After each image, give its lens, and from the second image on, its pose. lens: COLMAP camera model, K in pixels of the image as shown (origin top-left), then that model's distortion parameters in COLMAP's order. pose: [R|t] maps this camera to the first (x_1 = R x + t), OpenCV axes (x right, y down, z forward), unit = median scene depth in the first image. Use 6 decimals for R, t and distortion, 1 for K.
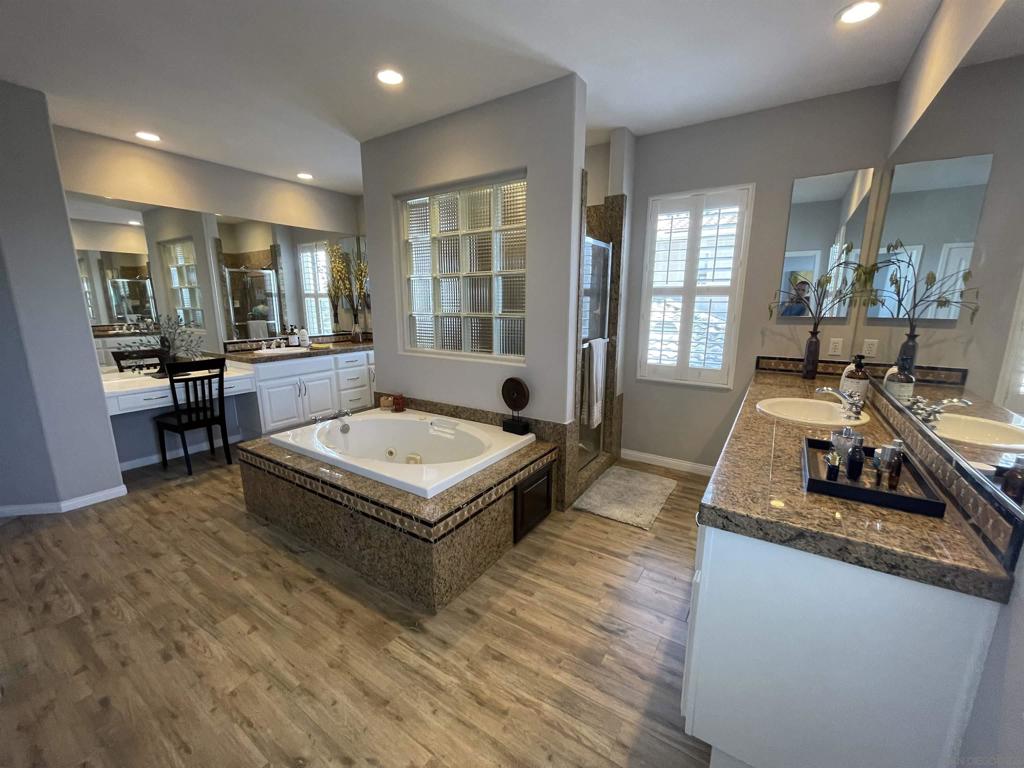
lens RADIAL K [[404.4, 0, 520.0], [0, 404.4, 390.4], [0, 0, 1]] dist [0.000086, -0.000046]
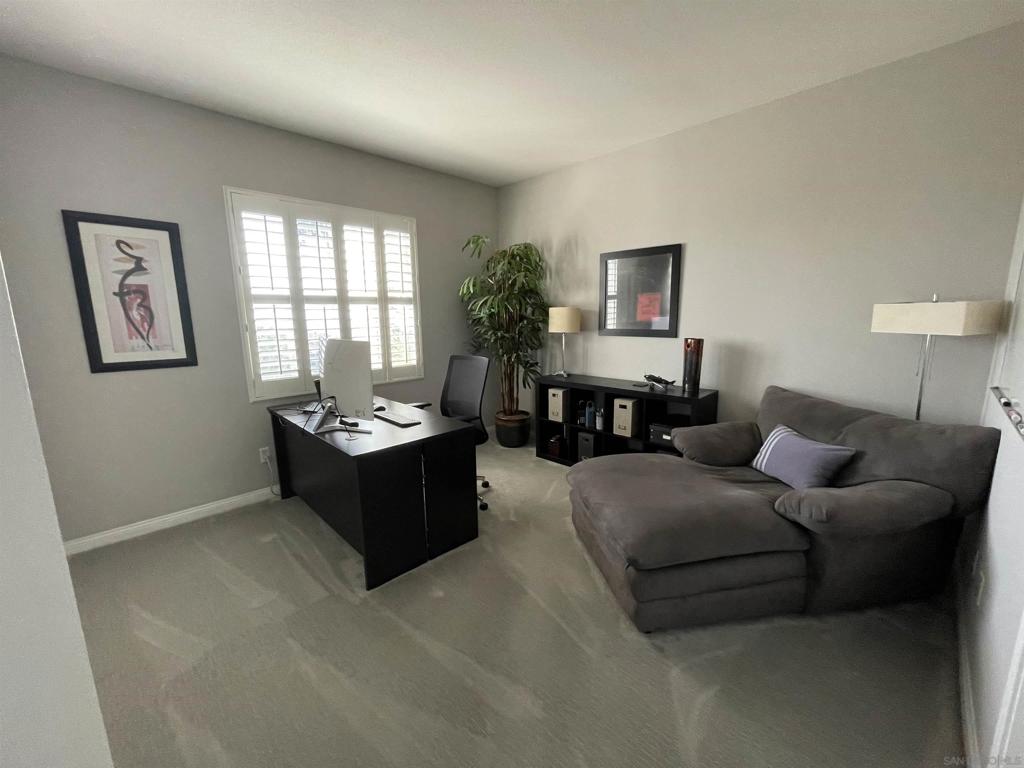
lens RADIAL K [[404.4, 0, 515.5], [0, 404.4, 380.0], [0, 0, 1]] dist [0.000086, -0.000046]
pose [[0.224957, -0.171393, 0.959176, -0.478846], [0.212599, 0.969323, 0.123345, -0.072215], [-0.950892, 0.176173, 0.254494, 0.320976]]
